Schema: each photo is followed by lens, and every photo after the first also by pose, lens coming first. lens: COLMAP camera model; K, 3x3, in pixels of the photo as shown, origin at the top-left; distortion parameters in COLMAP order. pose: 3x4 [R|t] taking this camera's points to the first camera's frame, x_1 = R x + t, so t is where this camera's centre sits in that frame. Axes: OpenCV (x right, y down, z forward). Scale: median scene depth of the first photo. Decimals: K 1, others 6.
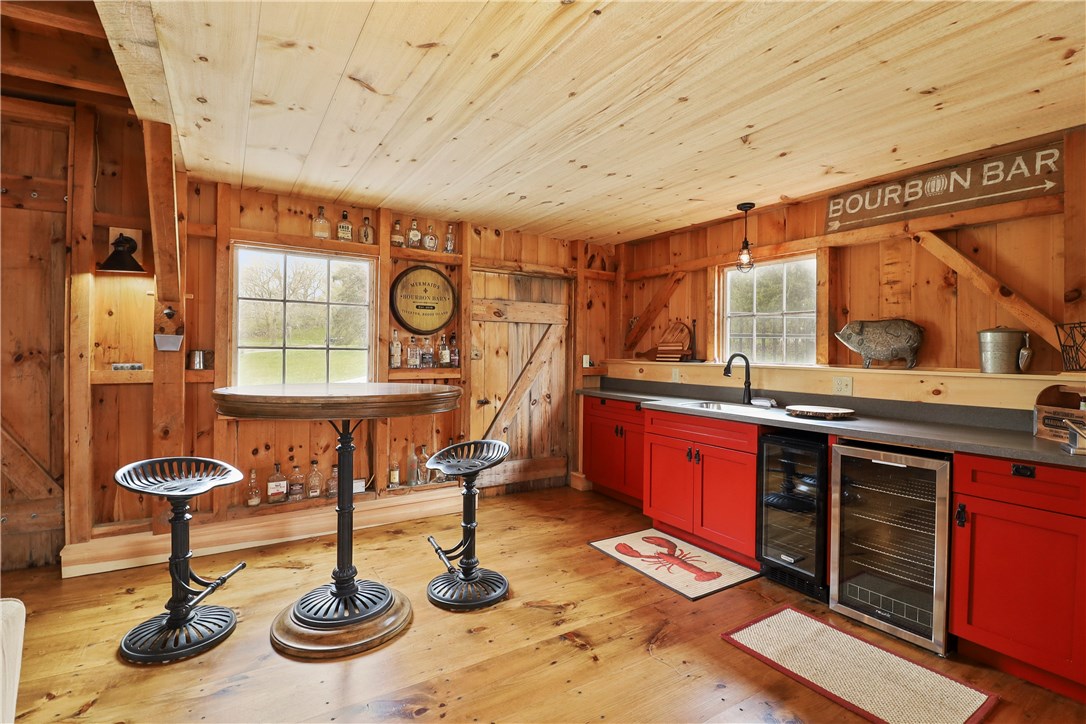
lens RADIAL K [[510.6, 0, 533.1], [0, 510.6, 348.9], [0, 0, 1]] dist [-0.001406, -0.009268]
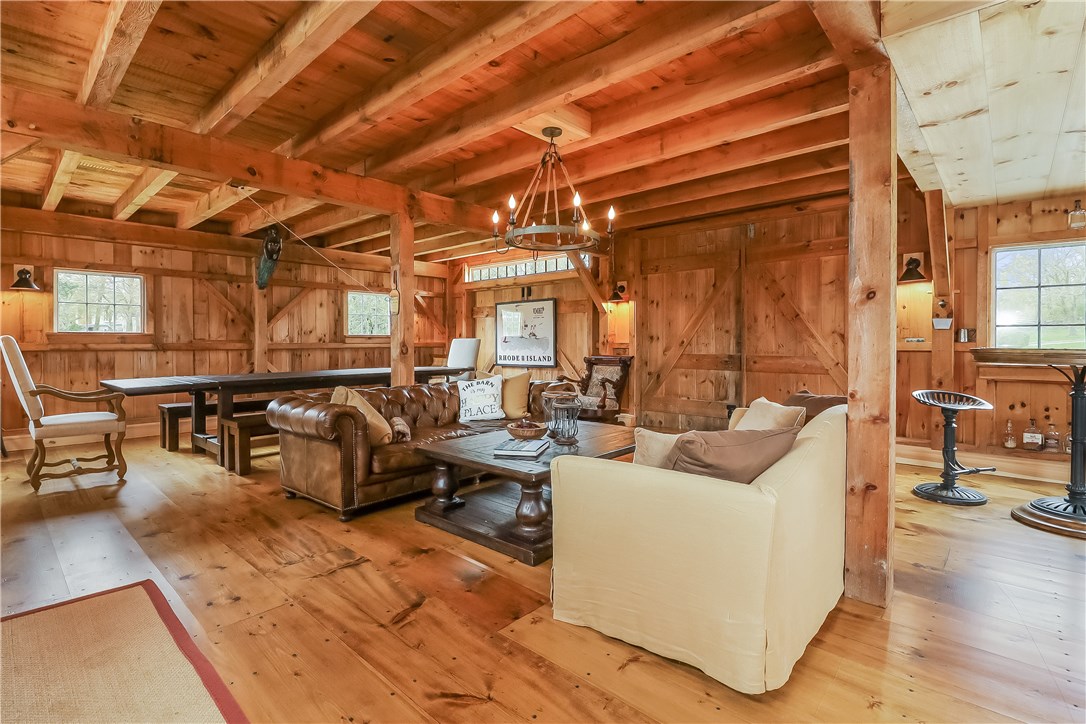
lens RADIAL K [[510.6, 0, 533.1], [0, 510.6, 348.9], [0, 0, 1]] dist [-0.001406, -0.009268]
pose [[0.270115, 0.001972, -0.962826, 0.380925], [0.008348, 0.999956, 0.004390, 0.042838], [0.962792, -0.009223, 0.270086, -0.538104]]
